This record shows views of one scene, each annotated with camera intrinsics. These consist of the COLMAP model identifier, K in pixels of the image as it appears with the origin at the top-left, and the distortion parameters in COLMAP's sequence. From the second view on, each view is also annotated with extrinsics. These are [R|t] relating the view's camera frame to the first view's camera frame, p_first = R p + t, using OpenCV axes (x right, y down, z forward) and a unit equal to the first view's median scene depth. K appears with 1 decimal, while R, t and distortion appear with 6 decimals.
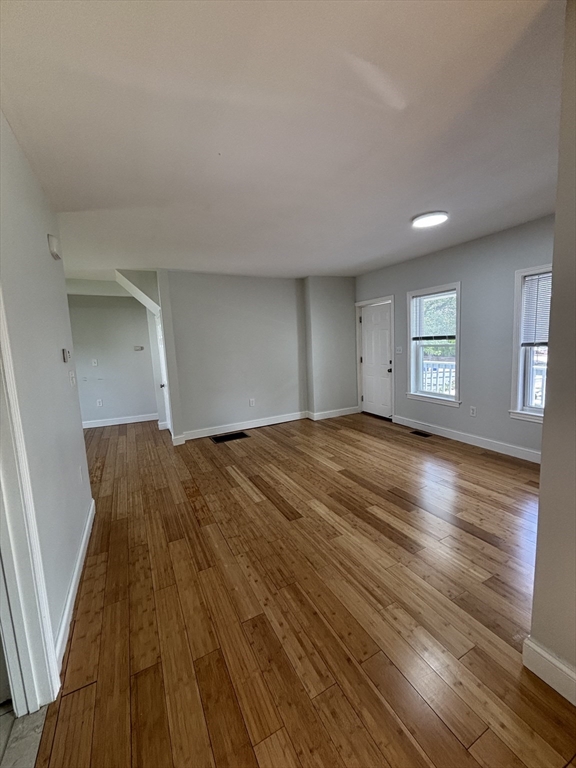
lens RADIAL K [[315.5, 0, 290.9], [0, 315.5, 378.3], [0, 0, 1]] dist [0.001418, -0.000098]
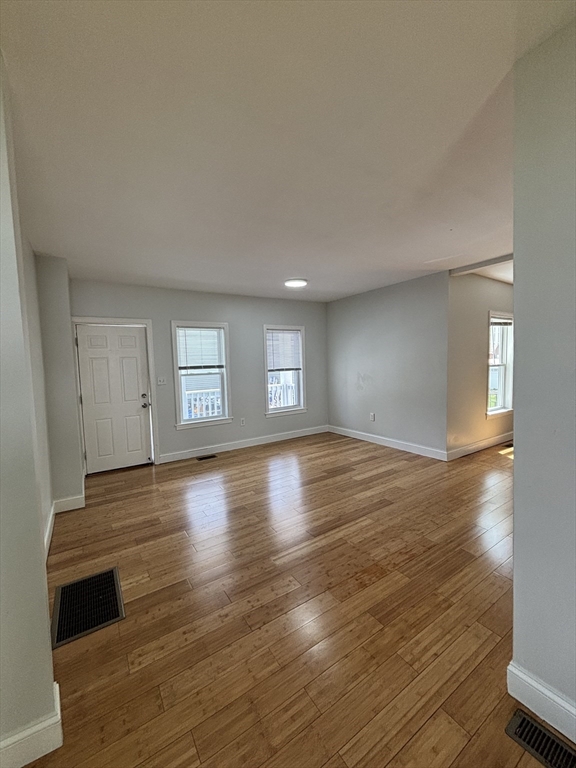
lens RADIAL K [[312.0, 0, 287.6], [0, 312.0, 381.1], [0, 0, 1]] dist [-0.000126, 0.000018]
pose [[-0.088615, -0.017698, 0.995909, -0.793351], [0.155115, 0.987399, 0.031349, -0.081662], [-0.983914, 0.157259, -0.084753, 0.971778]]
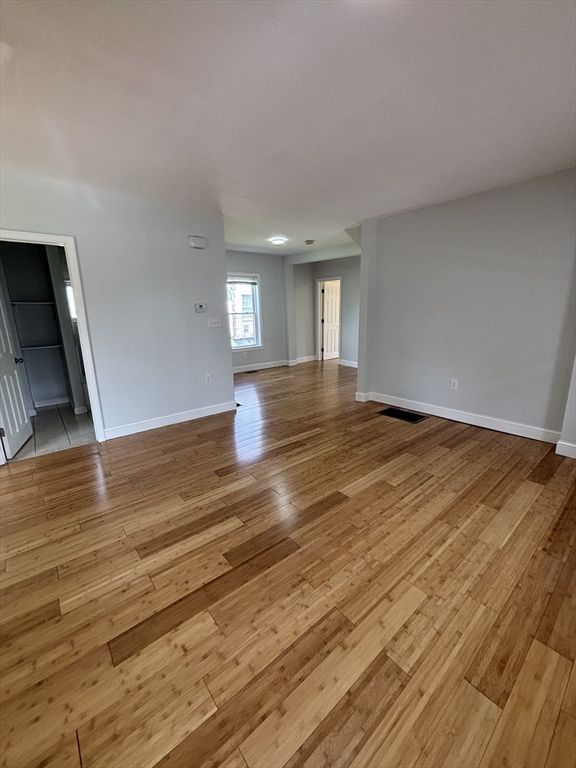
lens RADIAL K [[312.0, 0, 287.6], [0, 312.0, 381.1], [0, 0, 1]] dist [-0.000126, 0.000018]
pose [[0.204536, 0.256736, -0.944591, 0.666508], [-0.102539, 0.965302, 0.240162, -0.091039], [0.973474, 0.047735, 0.223765, 0.670419]]
